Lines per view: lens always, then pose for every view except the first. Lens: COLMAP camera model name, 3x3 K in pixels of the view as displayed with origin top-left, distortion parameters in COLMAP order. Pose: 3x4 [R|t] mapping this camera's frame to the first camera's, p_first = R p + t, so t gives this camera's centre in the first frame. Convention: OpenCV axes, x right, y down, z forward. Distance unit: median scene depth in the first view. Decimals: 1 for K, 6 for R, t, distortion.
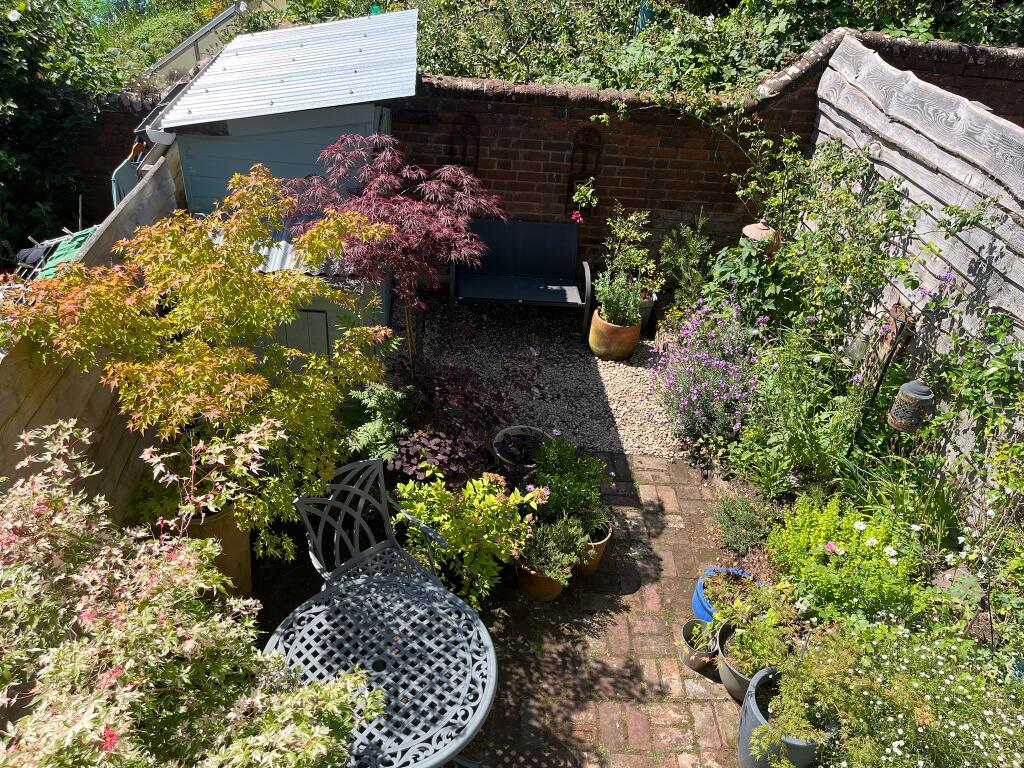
lens RADIAL K [[775.1, 0, 512.4], [0, 775.1, 384.9], [0, 0, 1]] dist [-0.004944, -0.000649]
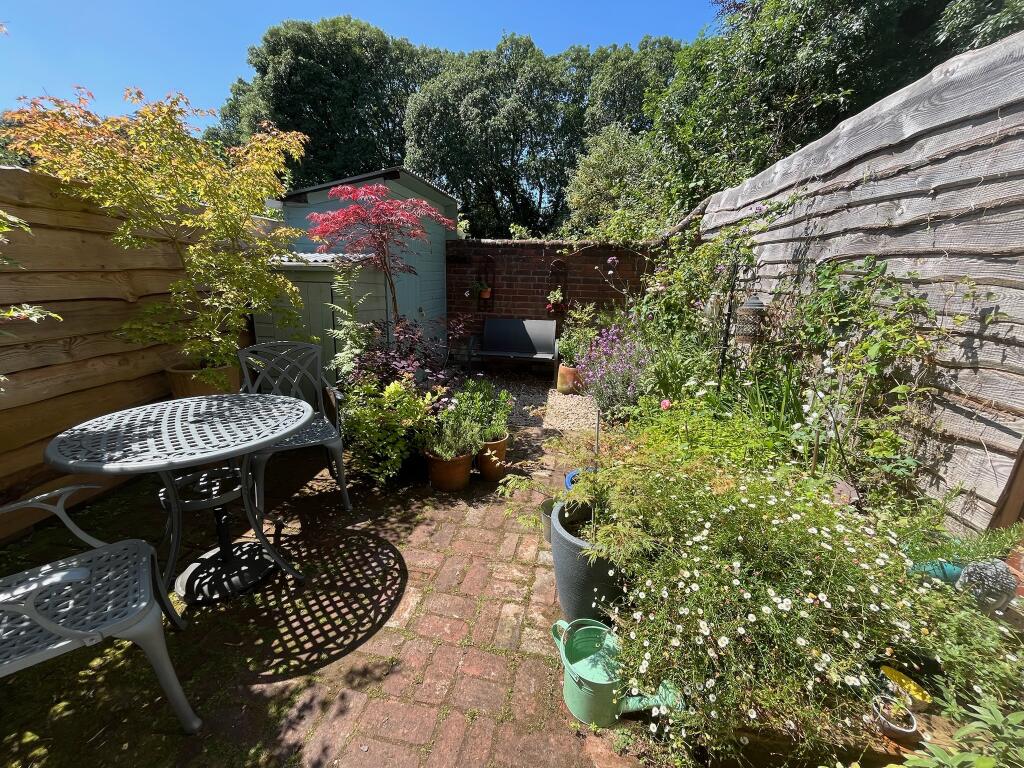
lens RADIAL K [[413.4, 0, 511.4], [0, 413.4, 383.1], [0, 0, 1]] dist [-0.000360, -0.000030]
pose [[0.974200, -0.003009, -0.225666, 0.394675], [-0.077314, 0.934959, -0.346229, 0.461408], [0.212030, 0.354744, 0.910604, 0.500078]]
